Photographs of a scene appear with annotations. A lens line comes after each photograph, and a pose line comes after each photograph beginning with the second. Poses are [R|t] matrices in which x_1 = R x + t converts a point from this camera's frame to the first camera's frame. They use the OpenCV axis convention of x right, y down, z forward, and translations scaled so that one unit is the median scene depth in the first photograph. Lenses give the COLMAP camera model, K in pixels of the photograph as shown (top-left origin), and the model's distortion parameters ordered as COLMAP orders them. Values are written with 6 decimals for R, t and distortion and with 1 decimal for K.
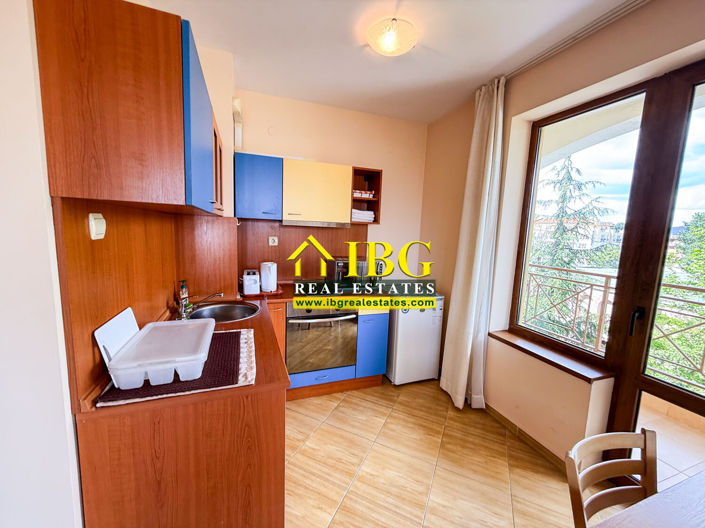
lens RADIAL K [[282.5, 0, 352.5], [0, 282.5, 262.7], [0, 0, 1]] dist [0.005553, -0.000327]
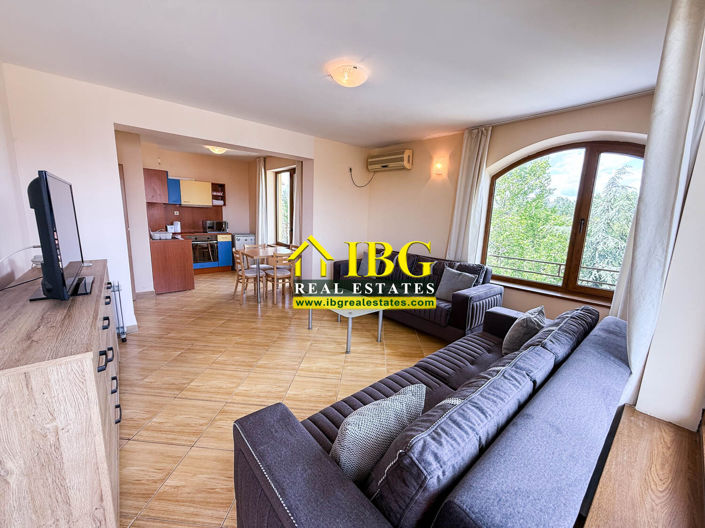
lens RADIAL K [[282.5, 0, 352.5], [0, 282.5, 262.7], [0, 0, 1]] dist [0.005553, -0.000327]
pose [[0.935928, -0.064510, 0.346233, 0.284946], [0.041971, 0.996506, 0.072214, 0.260258], [-0.349681, -0.053056, 0.935365, -1.997907]]
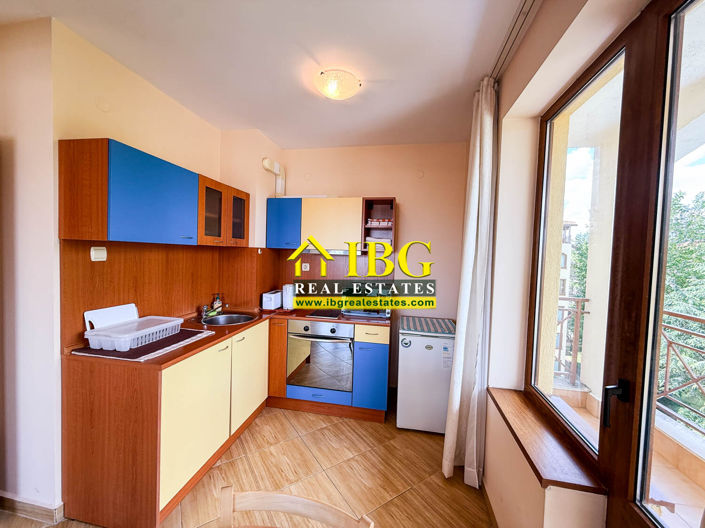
lens RADIAL K [[282.5, 0, 352.5], [0, 282.5, 262.7], [0, 0, 1]] dist [0.005553, -0.000327]
pose [[0.857939, 0.003743, -0.513739, 0.568236], [-0.057692, 0.994350, -0.089101, -0.001937], [0.510503, 0.106082, 0.853308, 0.115230]]
